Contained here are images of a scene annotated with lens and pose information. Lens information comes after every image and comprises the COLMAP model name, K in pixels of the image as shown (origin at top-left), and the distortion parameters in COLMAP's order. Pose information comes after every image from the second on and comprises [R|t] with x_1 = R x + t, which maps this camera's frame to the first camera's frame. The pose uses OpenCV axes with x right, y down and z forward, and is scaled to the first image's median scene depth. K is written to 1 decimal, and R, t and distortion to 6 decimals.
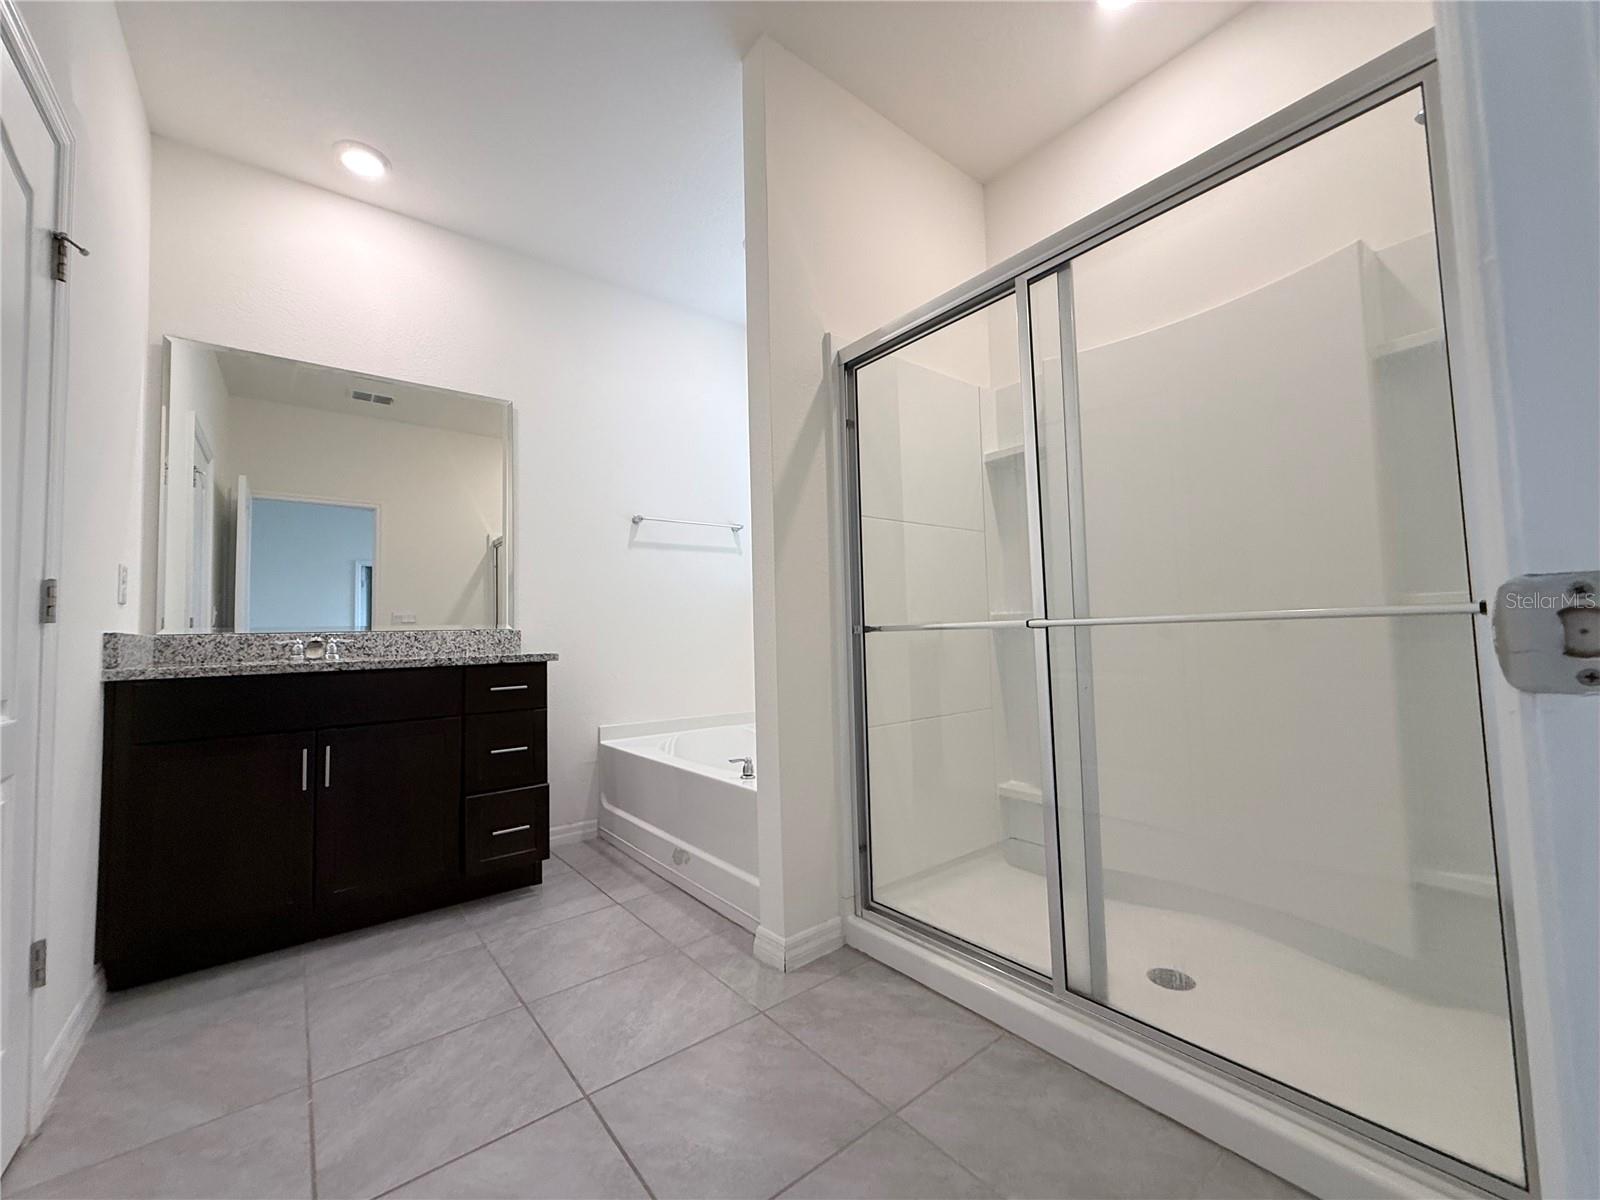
lens RADIAL K [[635.1, 0, 803.0], [0, 635.1, 599.9], [0, 0, 1]] dist [0.001080, 0.000110]
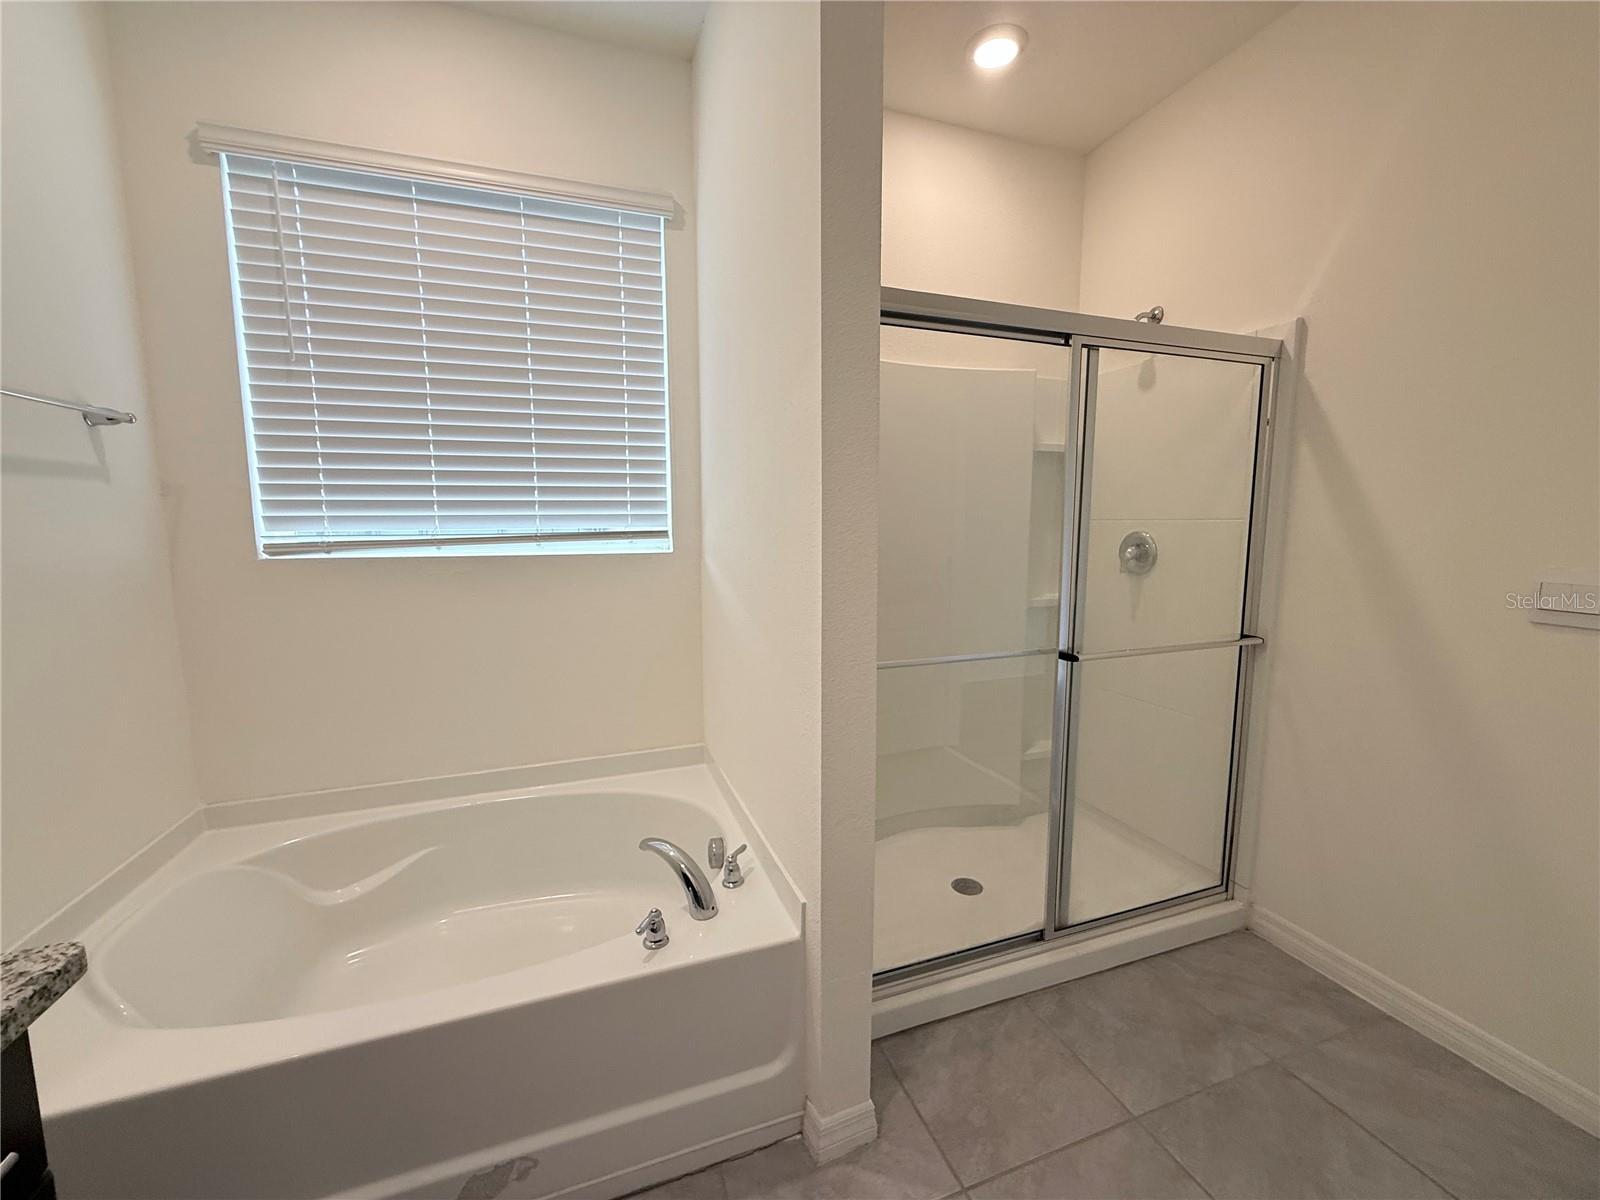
lens RADIAL K [[635.1, 0, 803.0], [0, 635.1, 599.9], [0, 0, 1]] dist [0.001080, 0.000110]
pose [[0.327512, -0.090321, 0.940520, -0.737908], [-0.055526, 0.991860, 0.114587, -0.143479], [-0.943214, -0.089752, 0.319831, 0.919127]]
